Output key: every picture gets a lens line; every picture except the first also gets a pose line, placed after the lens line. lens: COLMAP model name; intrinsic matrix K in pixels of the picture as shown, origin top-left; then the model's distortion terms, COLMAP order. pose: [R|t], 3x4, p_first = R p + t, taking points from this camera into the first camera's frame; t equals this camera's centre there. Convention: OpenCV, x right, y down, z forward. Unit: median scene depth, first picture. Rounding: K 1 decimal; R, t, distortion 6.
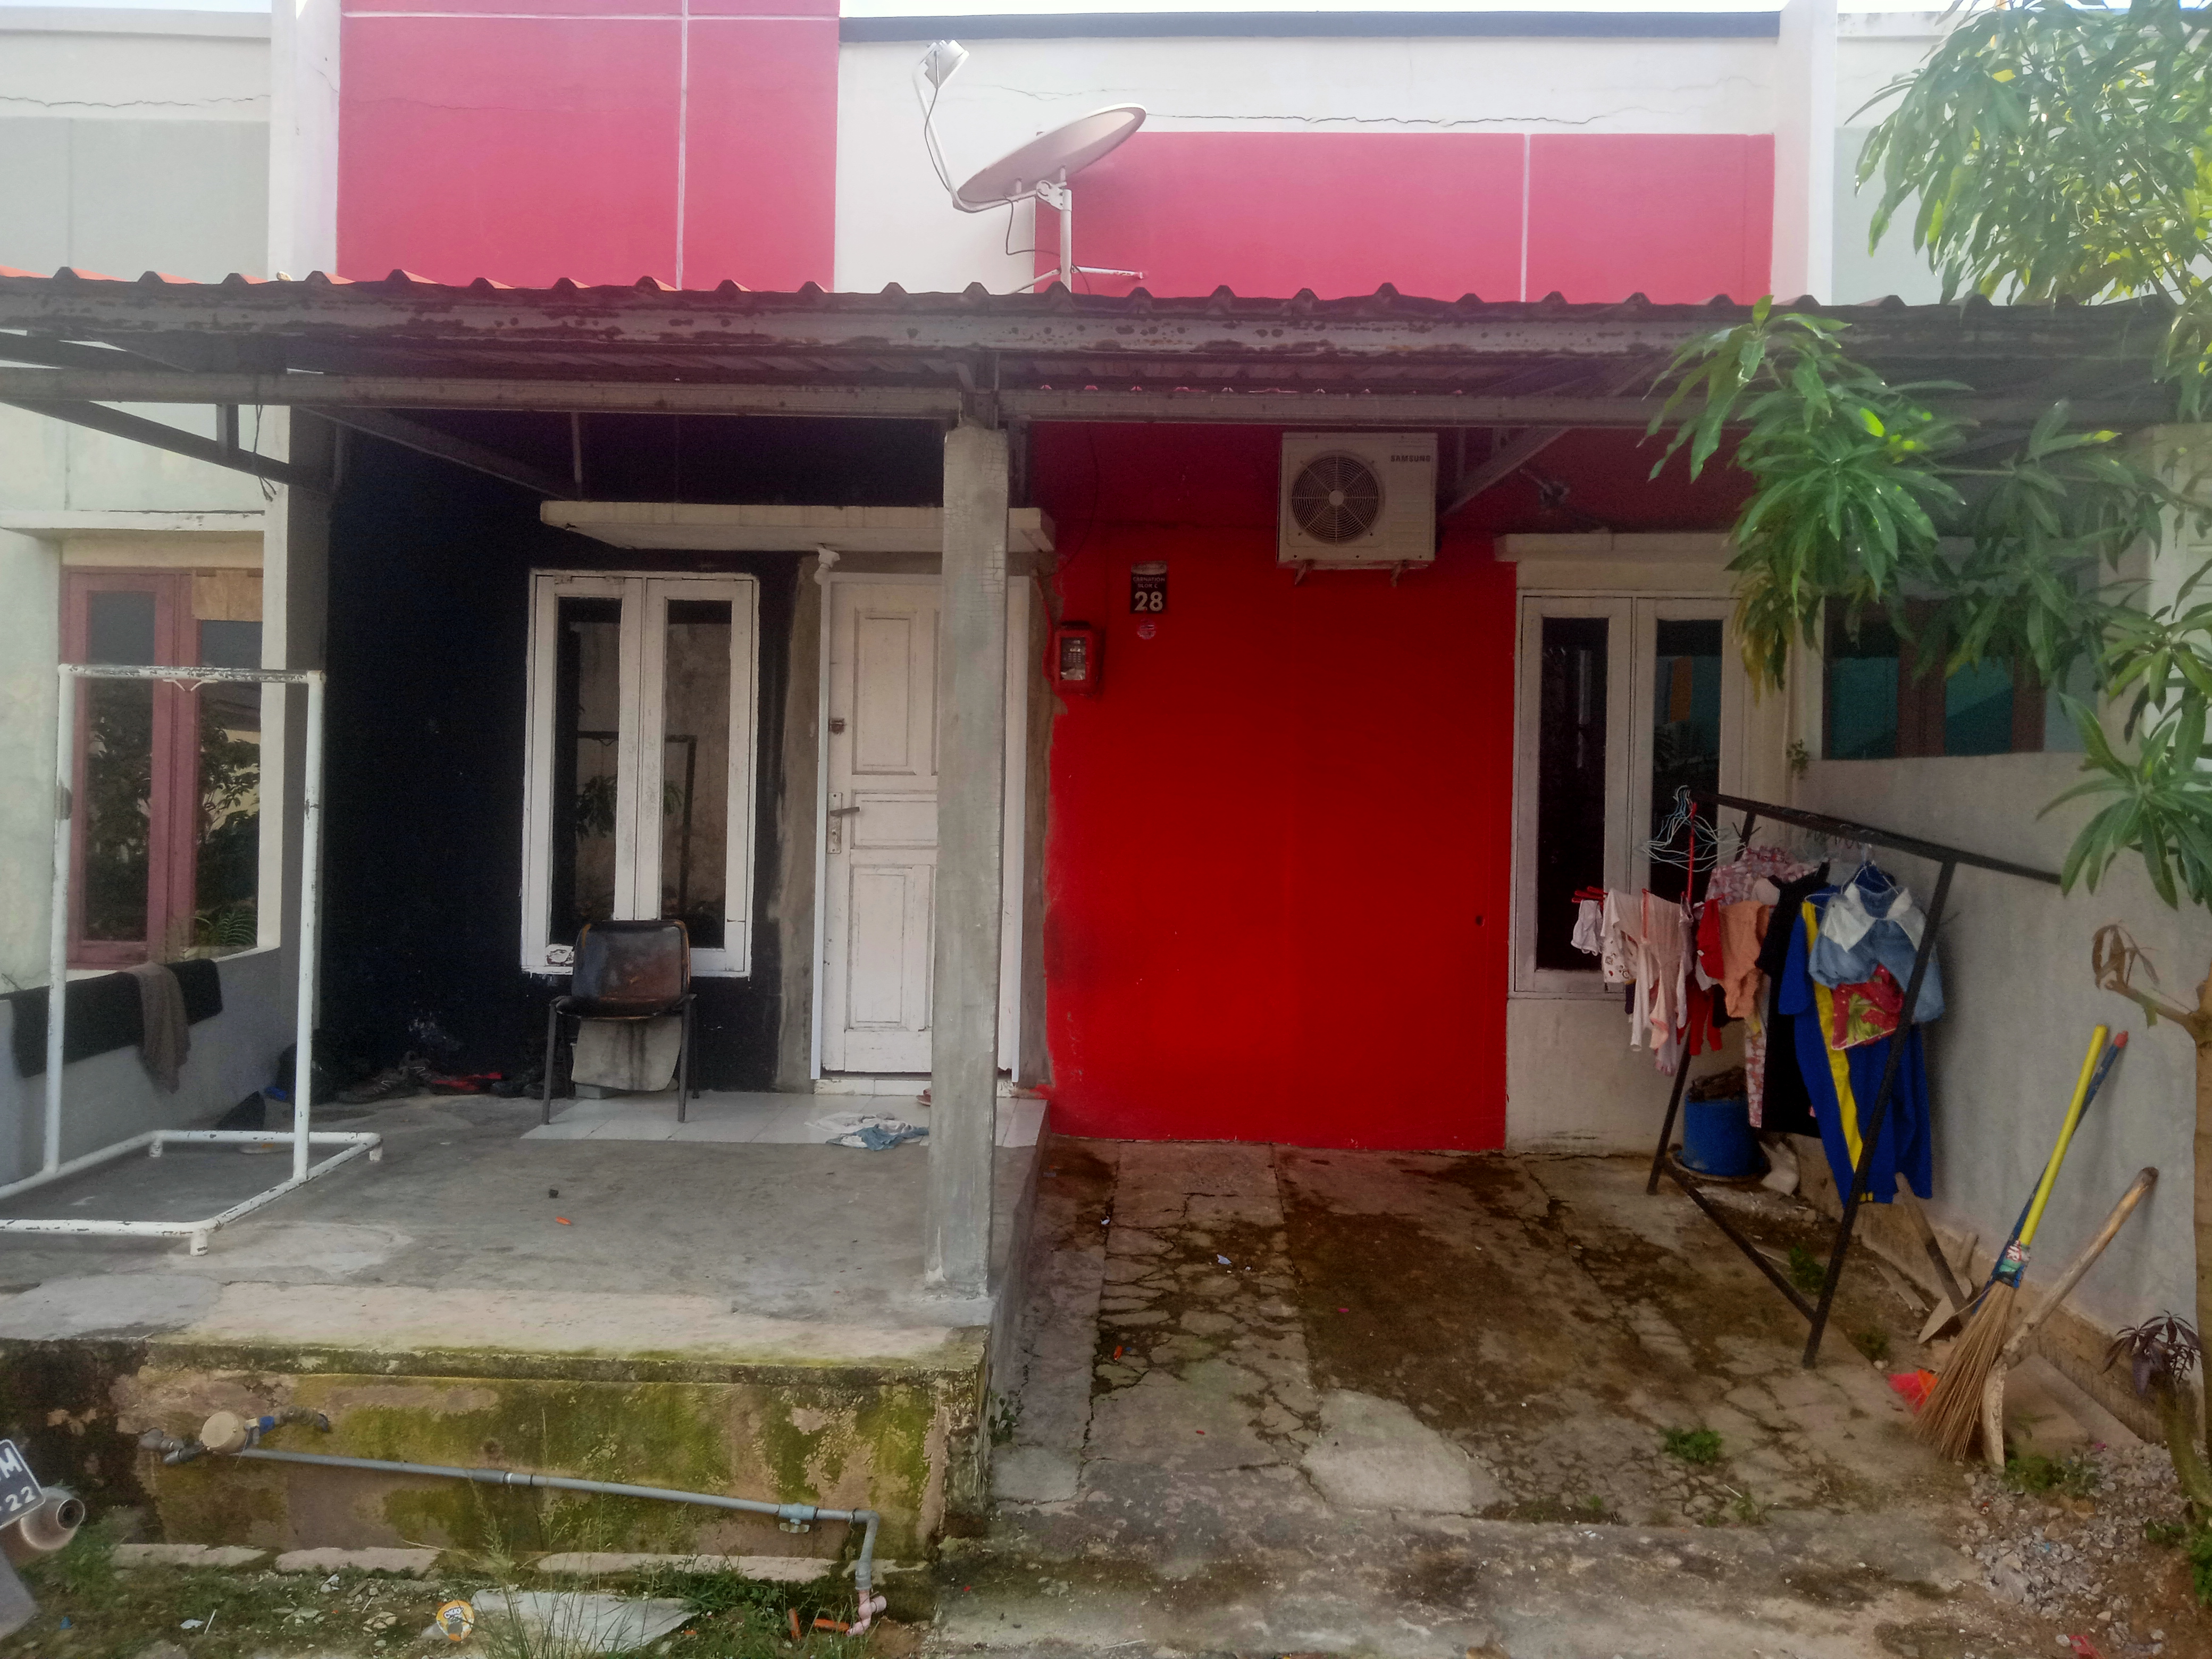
lens RADIAL K [[1530.2, 0, 1098.7], [0, 1530.2, 757.4], [0, 0, 1]] dist [0.022149, -0.001678]
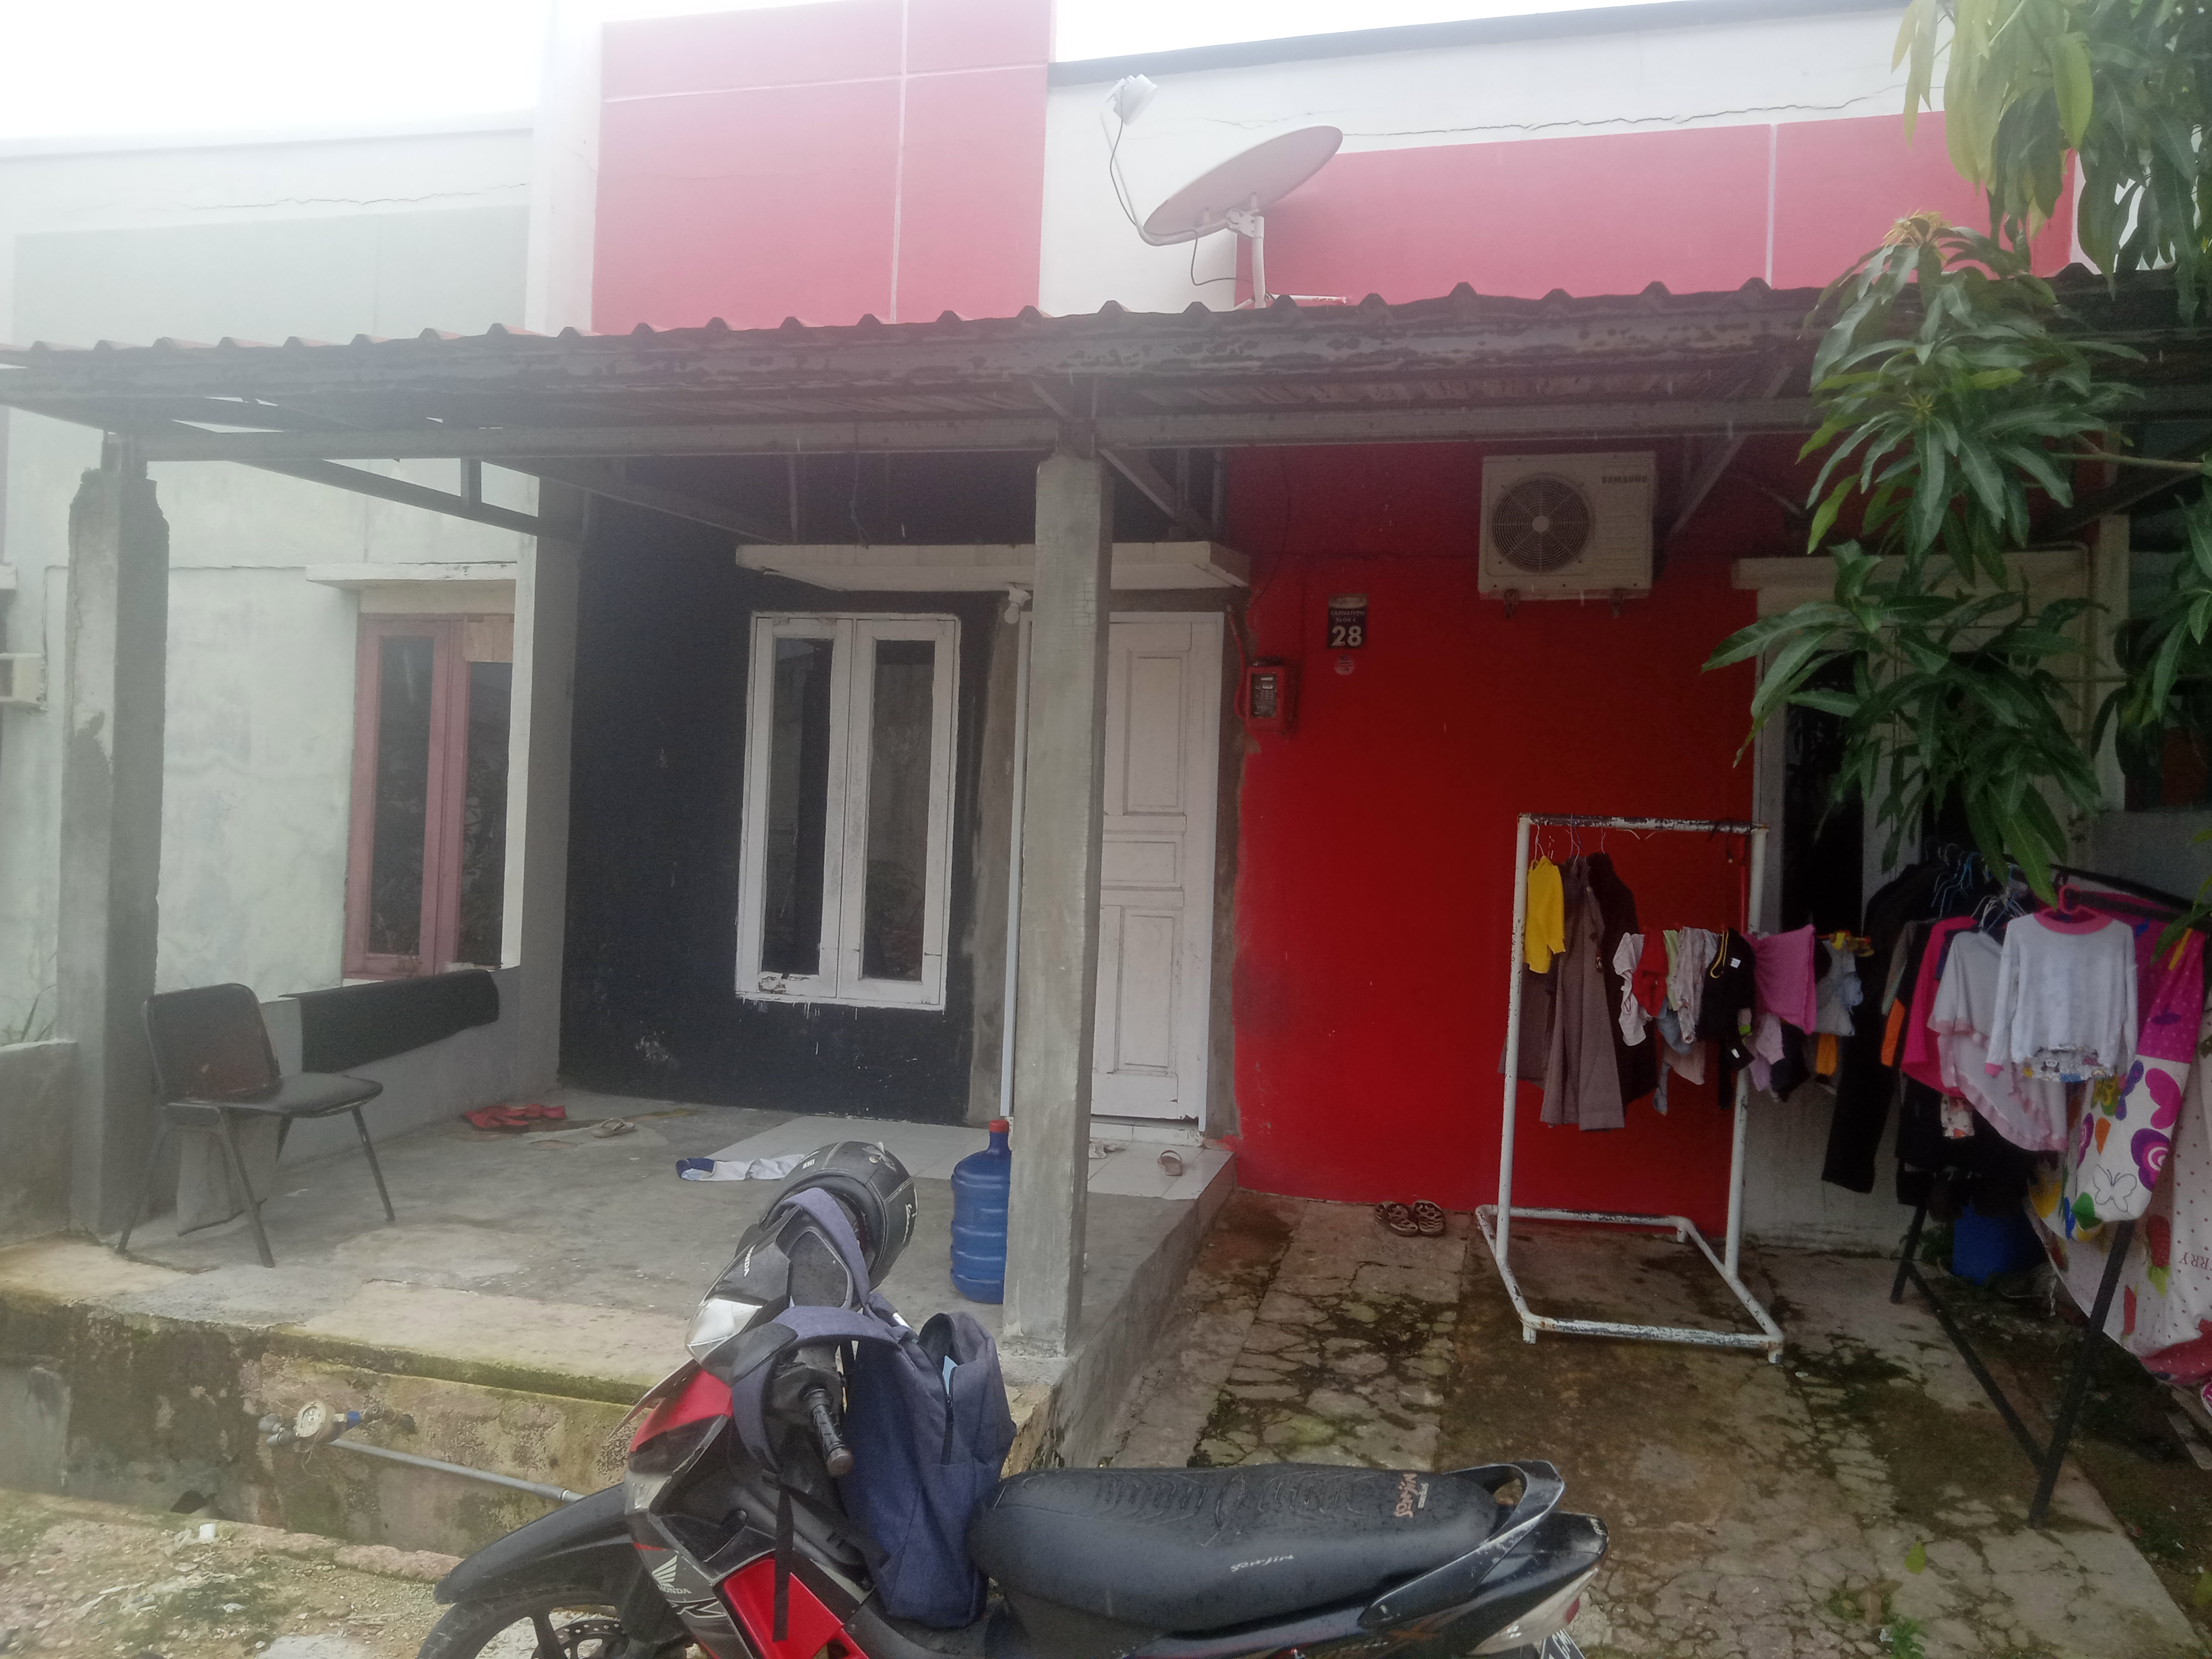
lens RADIAL K [[1530.2, 0, 1098.7], [0, 1530.2, 757.4], [0, 0, 1]] dist [0.022149, -0.001678]
pose [[0.978405, 0.007189, -0.206573, 0.095133], [-0.012741, 0.999592, -0.025558, 0.000841], [0.206305, 0.027638, 0.978097, 0.035791]]
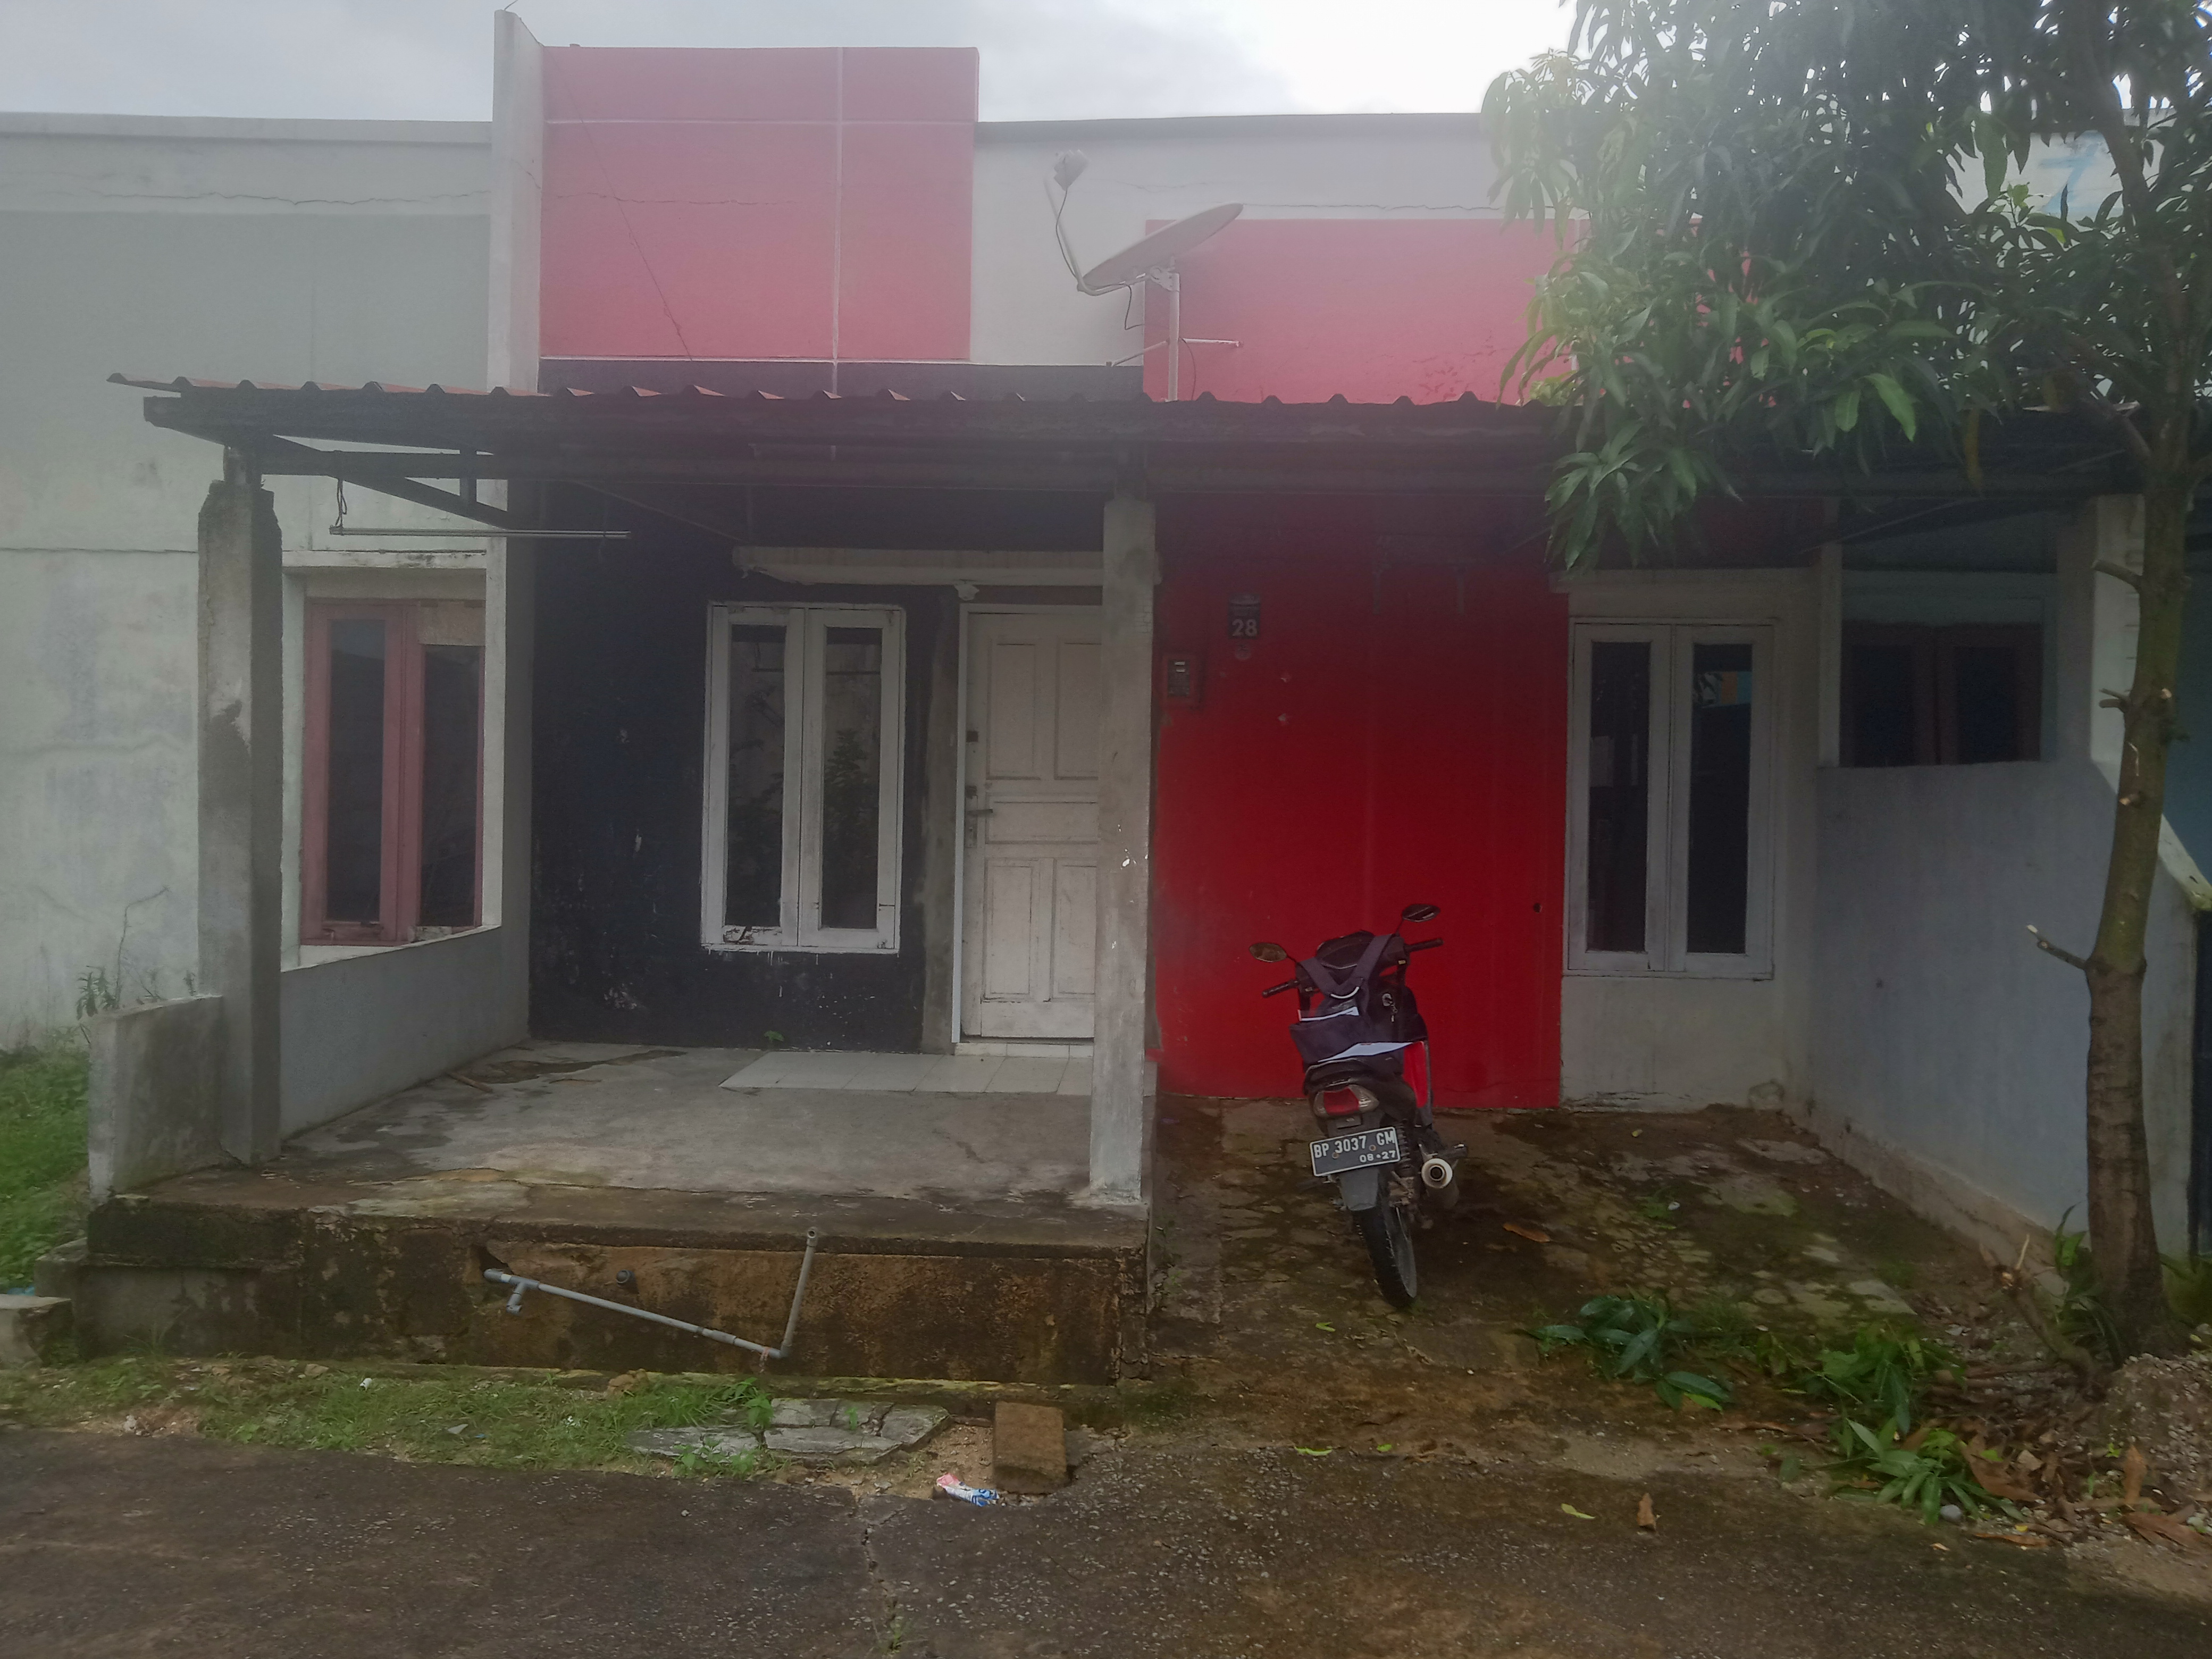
lens RADIAL K [[1479.8, 0, 1112.4], [0, 1479.8, 745.4], [0, 0, 1]] dist [0.034273, 0.000575]
pose [[0.999553, 0.000729, -0.029872, -0.039847], [-0.001060, 0.999938, -0.011051, -0.001640], [0.029863, 0.011078, 0.999493, -0.133442]]
